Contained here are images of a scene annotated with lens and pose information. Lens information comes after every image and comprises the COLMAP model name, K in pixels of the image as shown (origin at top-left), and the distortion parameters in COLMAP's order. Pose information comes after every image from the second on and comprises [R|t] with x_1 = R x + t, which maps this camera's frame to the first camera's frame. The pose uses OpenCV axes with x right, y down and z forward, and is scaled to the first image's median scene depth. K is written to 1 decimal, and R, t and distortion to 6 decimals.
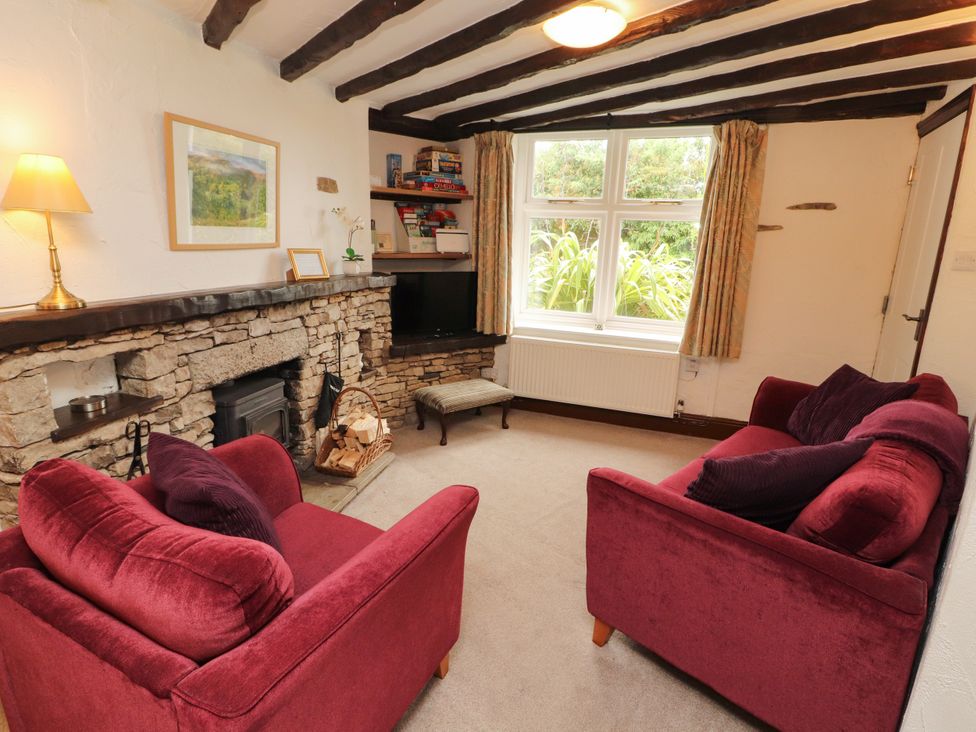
lens RADIAL K [[504.7, 0, 492.8], [0, 504.7, 350.5], [0, 0, 1]] dist [0.000566, -0.013544]
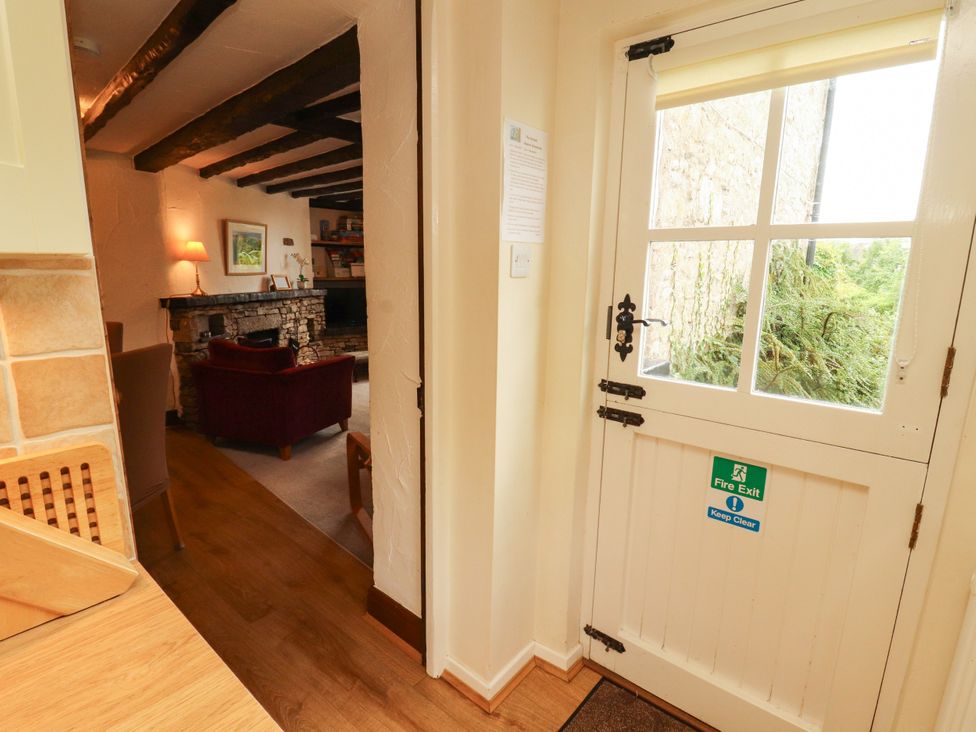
lens RADIAL K [[504.7, 0, 492.8], [0, 504.7, 350.5], [0, 0, 1]] dist [0.000566, -0.013544]
pose [[0.992044, -0.038319, 0.119917, 0.176251], [0.044961, 0.997572, -0.053179, 0.197865], [-0.117588, 0.058148, 0.991359, -0.869396]]
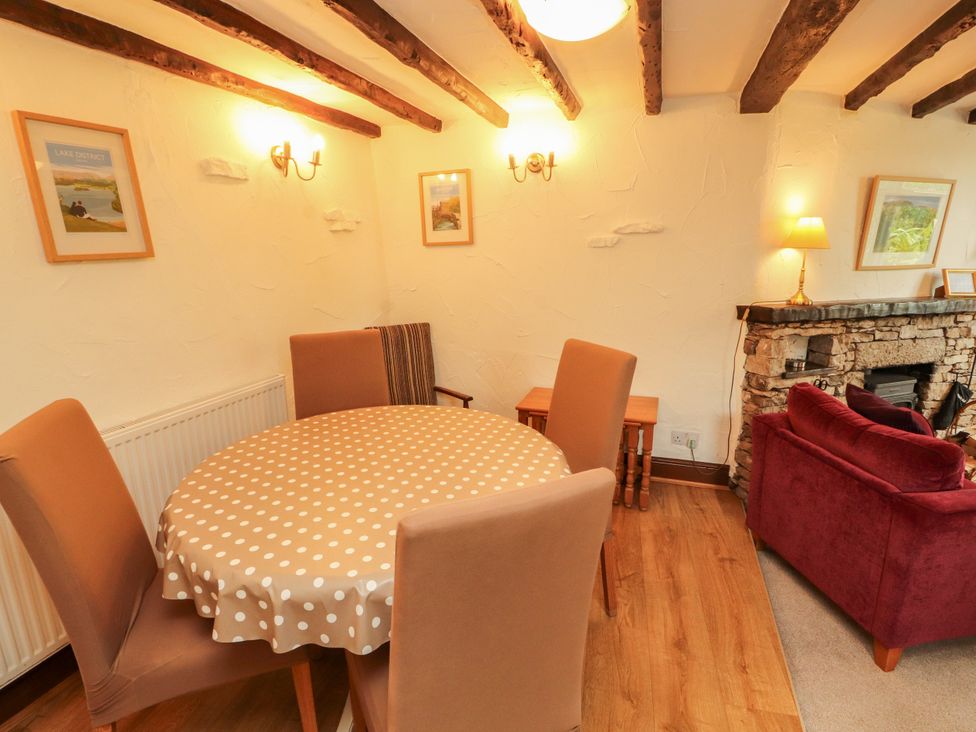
lens RADIAL K [[496.3, 0, 487.1], [0, 496.3, 360.9], [0, 0, 1]] dist [0.001276, -0.012405]
pose [[0.530439, 0.156845, -0.833087, 0.009334], [-0.160457, 0.983546, 0.083007, 0.063827], [0.832399, 0.089644, 0.546878, -0.372757]]
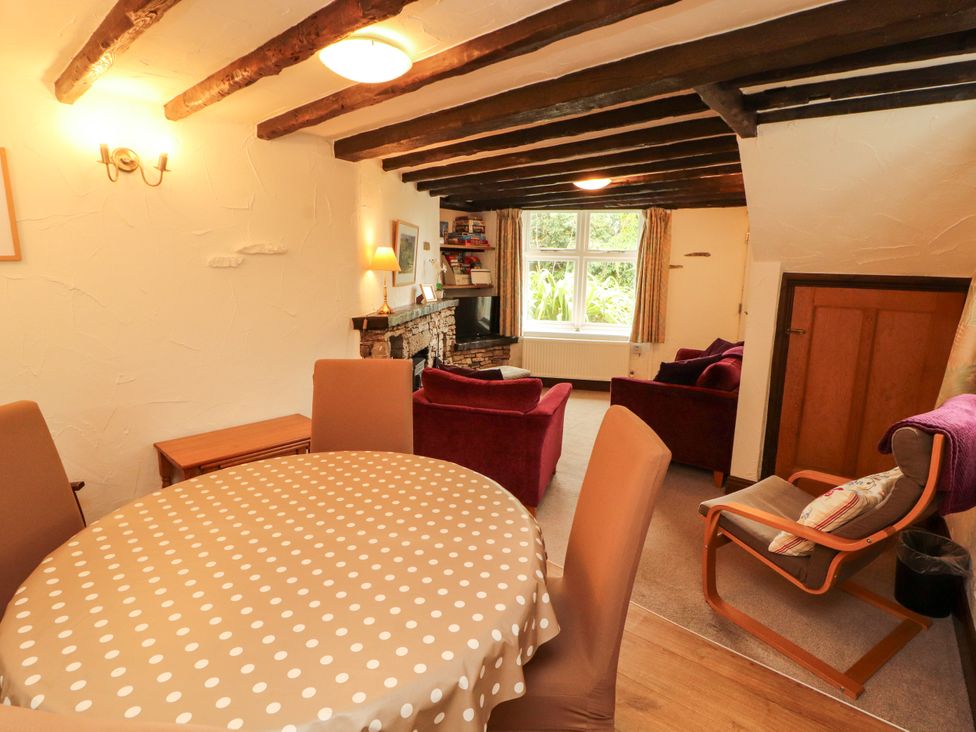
lens RADIAL K [[504.7, 0, 492.8], [0, 504.7, 350.5], [0, 0, 1]] dist [0.000566, -0.013544]
pose [[0.988174, -0.038914, 0.148316, -0.338049], [0.046882, 0.997617, -0.050611, 0.101459], [-0.145993, 0.056966, 0.987644, -0.599669]]
